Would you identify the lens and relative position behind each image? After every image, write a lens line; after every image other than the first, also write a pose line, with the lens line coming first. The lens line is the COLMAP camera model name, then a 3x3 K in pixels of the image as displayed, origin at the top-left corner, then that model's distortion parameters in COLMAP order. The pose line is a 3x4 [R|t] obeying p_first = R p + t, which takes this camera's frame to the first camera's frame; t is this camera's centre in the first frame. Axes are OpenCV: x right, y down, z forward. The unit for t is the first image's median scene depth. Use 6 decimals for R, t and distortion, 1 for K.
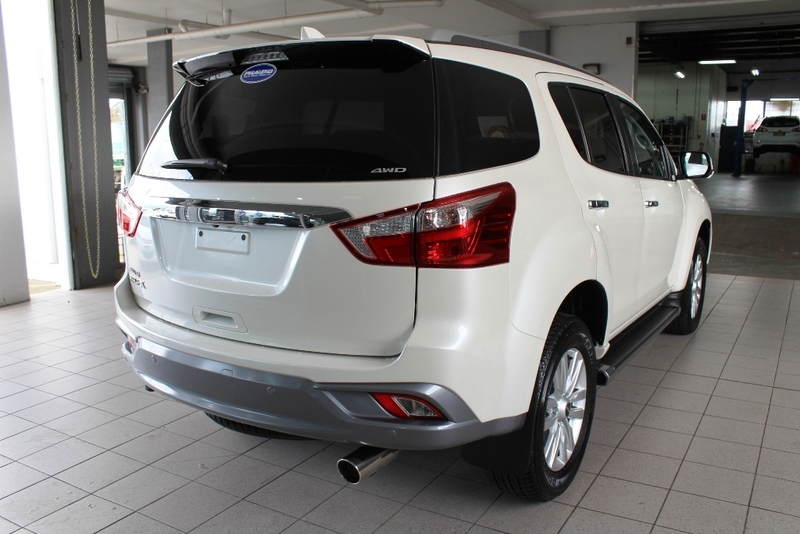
lens RADIAL K [[727.8, 0, 400.0], [0, 727.8, 267.0], [0, 0, 1]] dist [-0.117022, -0.002297]
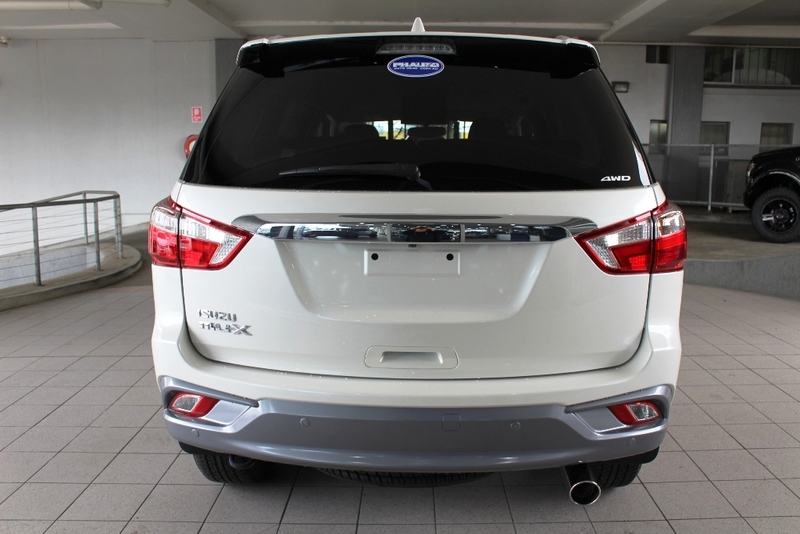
lens RADIAL K [[727.8, 0, 400.0], [0, 727.8, 267.0], [0, 0, 1]] dist [-0.117022, -0.002297]
pose [[0.837627, -0.072142, 0.541458, -0.728316], [0.081206, 0.996672, 0.007169, -0.039973], [-0.540173, 0.037964, 0.840698, 0.309809]]
